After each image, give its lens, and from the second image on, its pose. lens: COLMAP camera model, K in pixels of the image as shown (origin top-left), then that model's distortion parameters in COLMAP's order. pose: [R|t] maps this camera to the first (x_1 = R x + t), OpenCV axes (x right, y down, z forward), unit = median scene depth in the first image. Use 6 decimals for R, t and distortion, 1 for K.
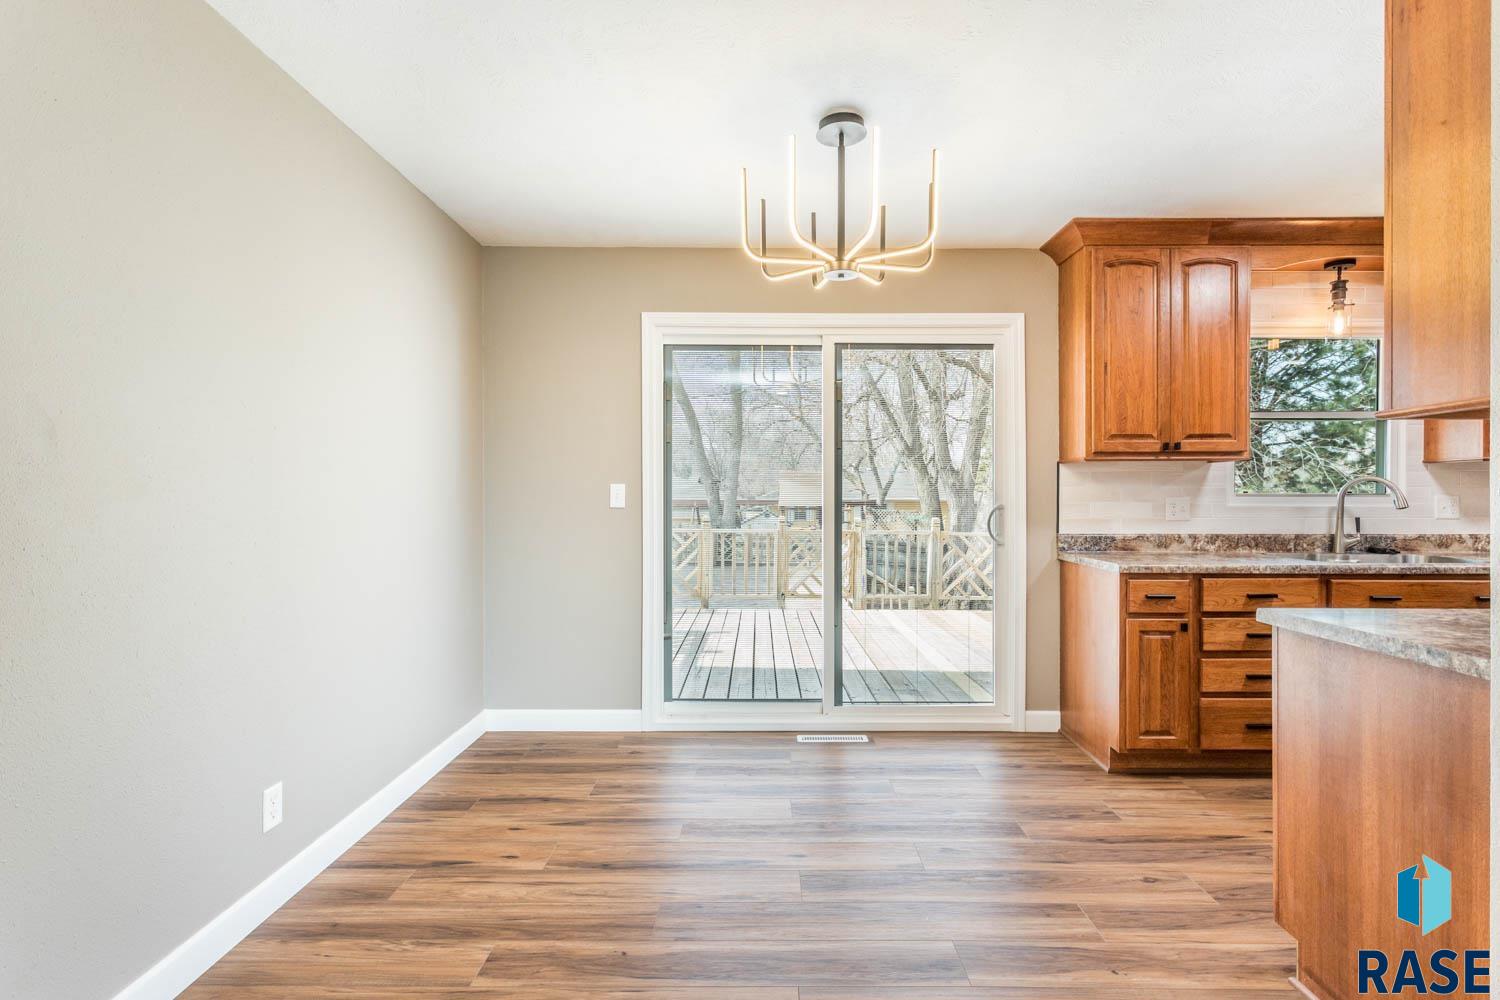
lens RADIAL K [[708.0, 0, 758.5], [0, 708.0, 496.5], [0, 0, 1]] dist [-0.002312, 0.003070]
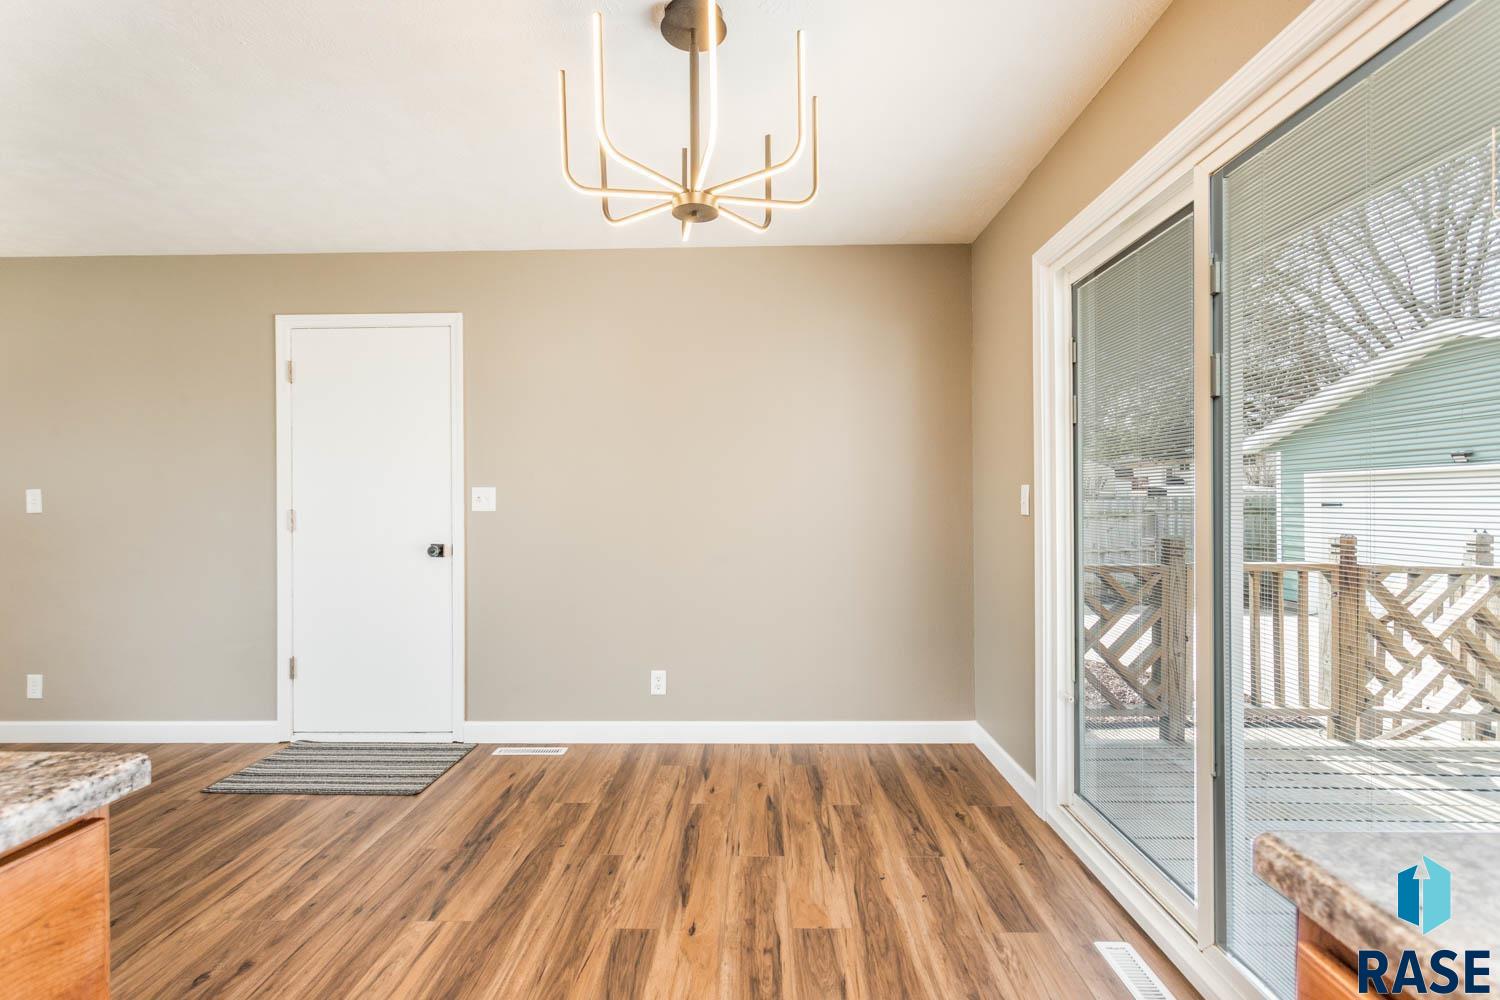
lens RADIAL K [[708.0, 0, 757.5], [0, 708.0, 507.8], [0, 0, 1]] dist [-0.002312, 0.003070]
pose [[-0.001831, 0.005308, -0.999984, 0.805557], [0.003464, 0.999980, 0.005302, 0.002915], [0.999992, -0.003454, -0.001849, 0.973117]]
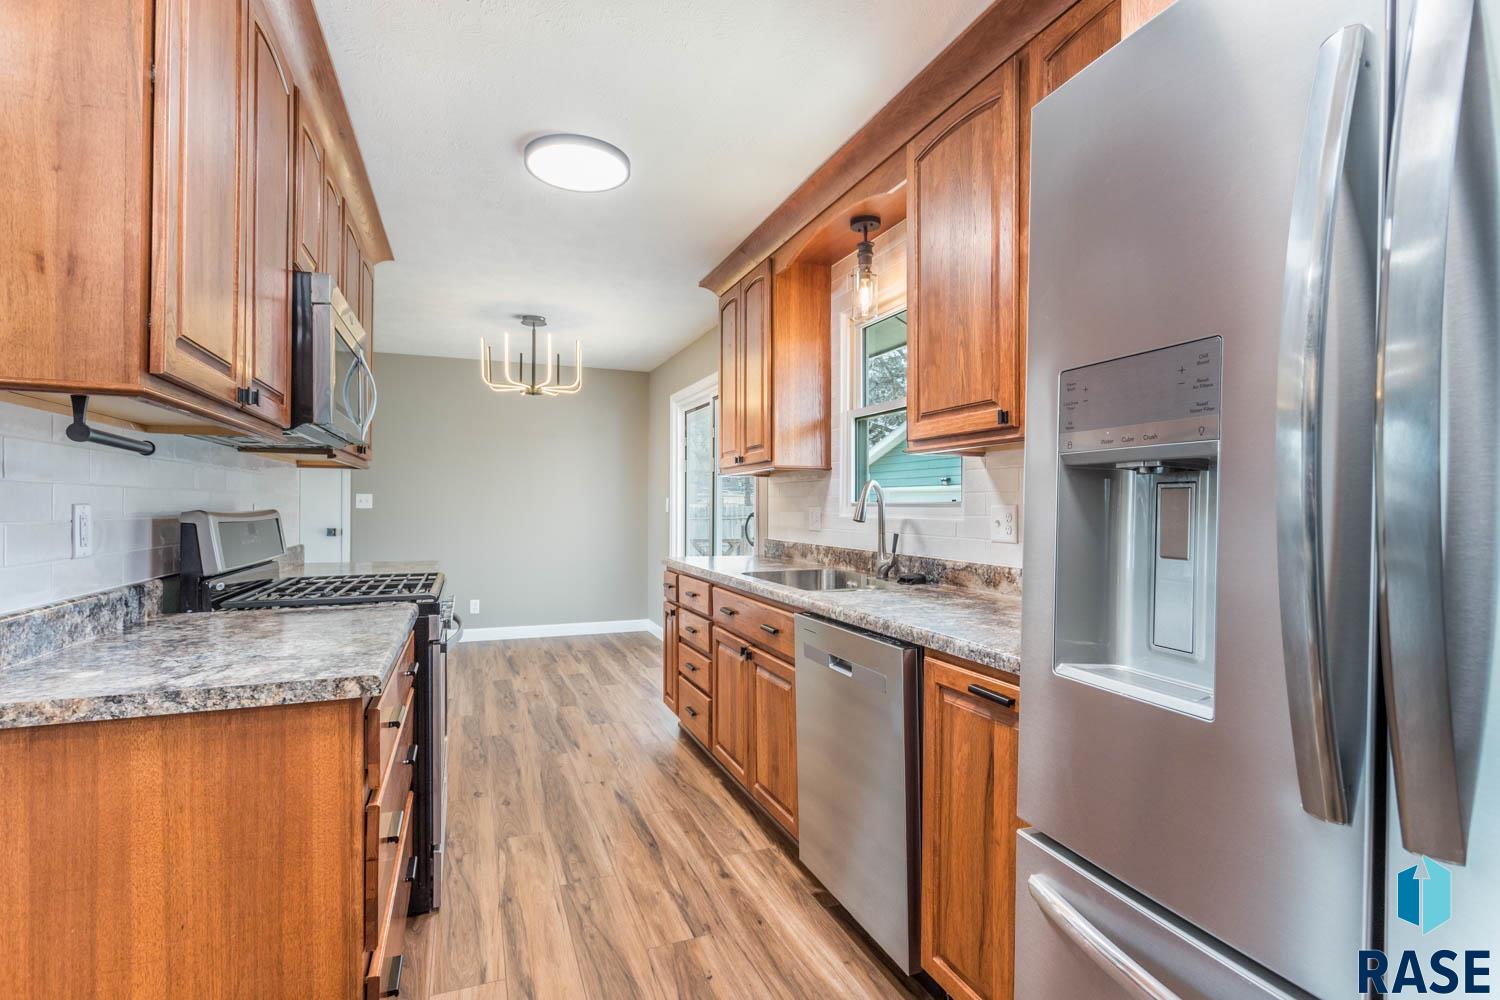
lens RADIAL K [[708.0, 0, 746.0], [0, 708.0, 506.7], [0, 0, 1]] dist [-0.002312, 0.003070]
pose [[0.366288, 0.002385, -0.930499, 2.005236], [-0.005038, 0.999987, 0.000580, 0.001112], [0.930488, 0.004476, 0.366295, 0.756473]]
